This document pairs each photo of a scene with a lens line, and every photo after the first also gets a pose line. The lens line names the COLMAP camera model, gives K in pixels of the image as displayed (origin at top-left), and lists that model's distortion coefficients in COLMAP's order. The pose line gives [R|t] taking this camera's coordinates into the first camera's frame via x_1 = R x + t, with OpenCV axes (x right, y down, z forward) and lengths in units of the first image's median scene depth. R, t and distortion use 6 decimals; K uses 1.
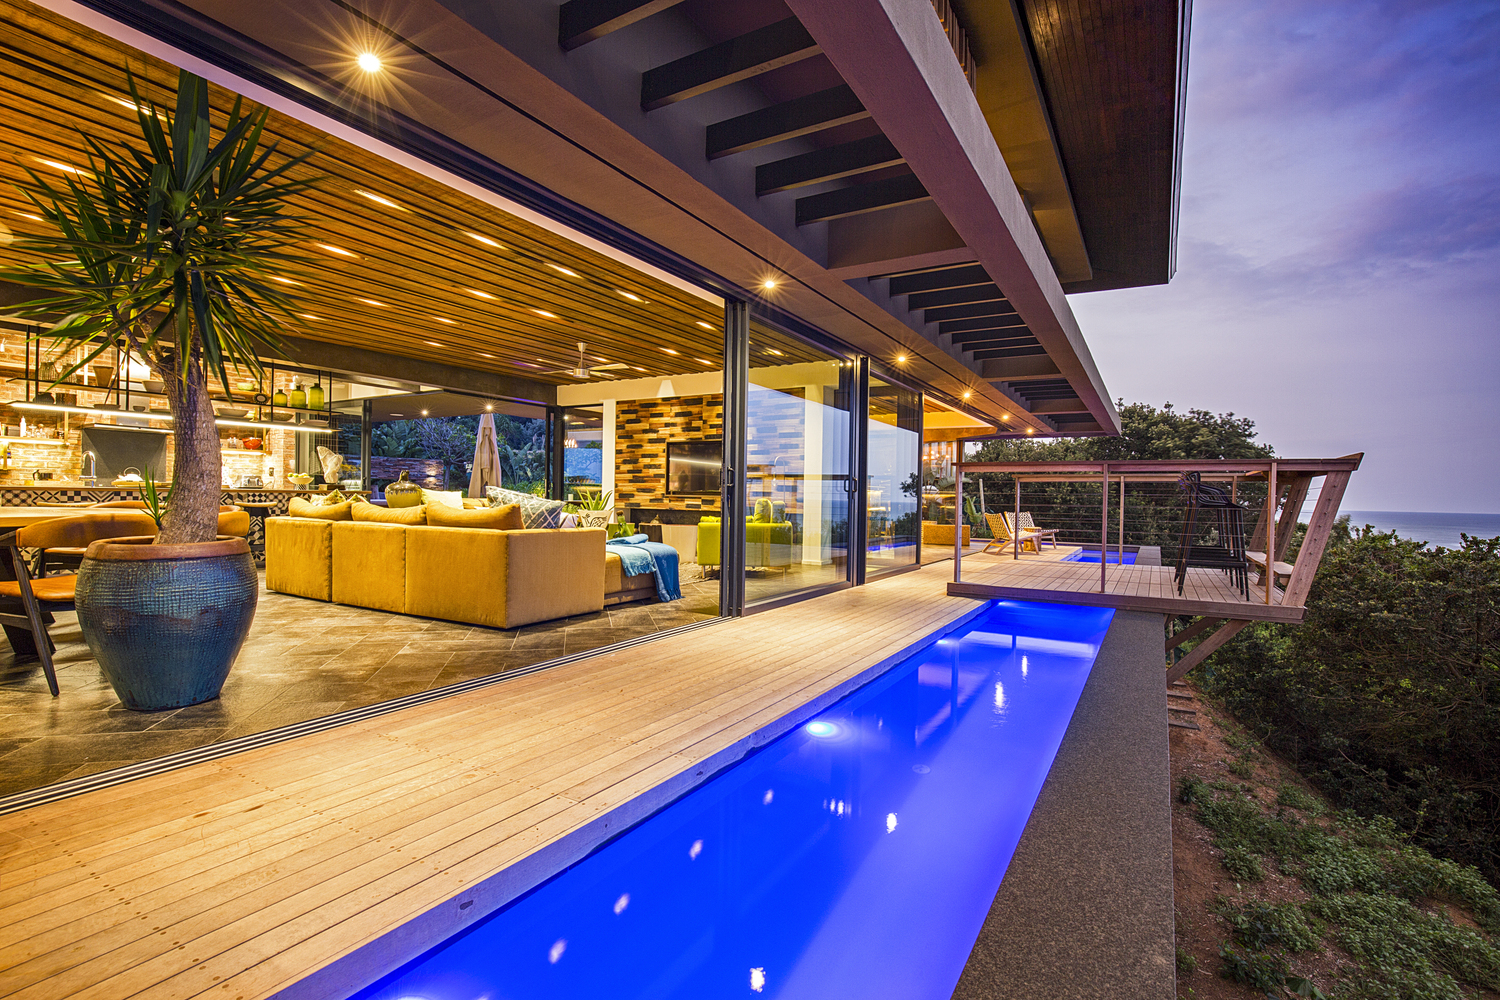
lens RADIAL K [[689.3, 0, 740.0], [0, 689.3, 502.5], [0, 0, 1]] dist [-0.017923, -0.000254]
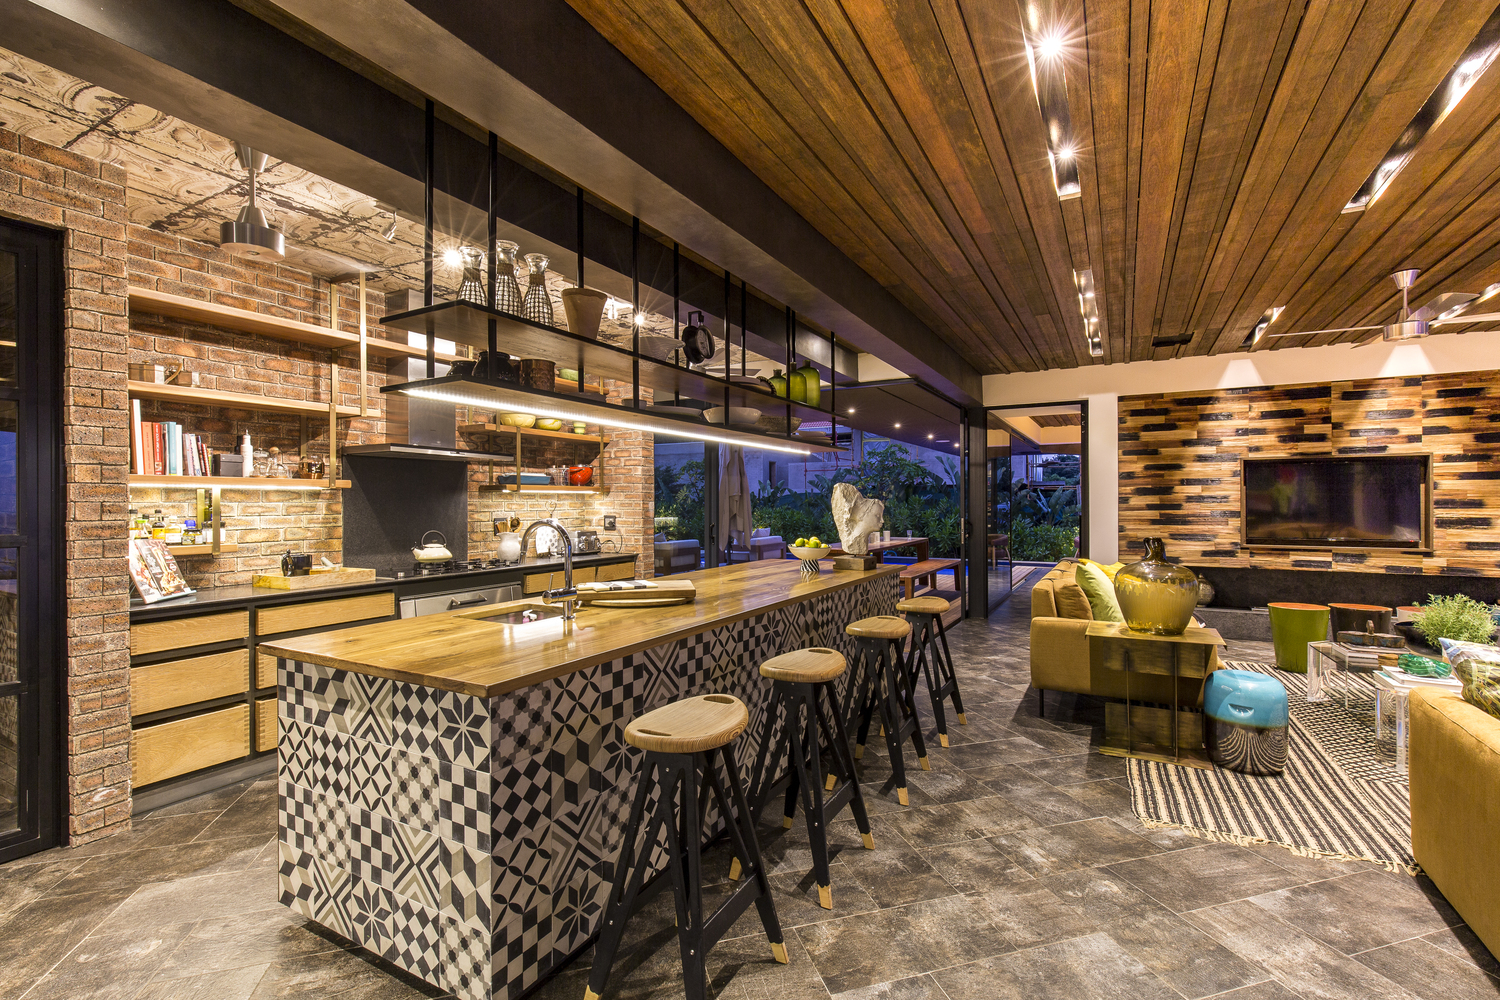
lens RADIAL K [[689.3, 0, 759.2], [0, 689.3, 497.6], [0, 0, 1]] dist [-0.017923, -0.000254]
pose [[0.998537, -0.021437, 0.049639, -0.572616], [0.022458, 0.999546, -0.020106, -0.051185], [-0.049186, 0.021192, 0.998565, 0.410299]]
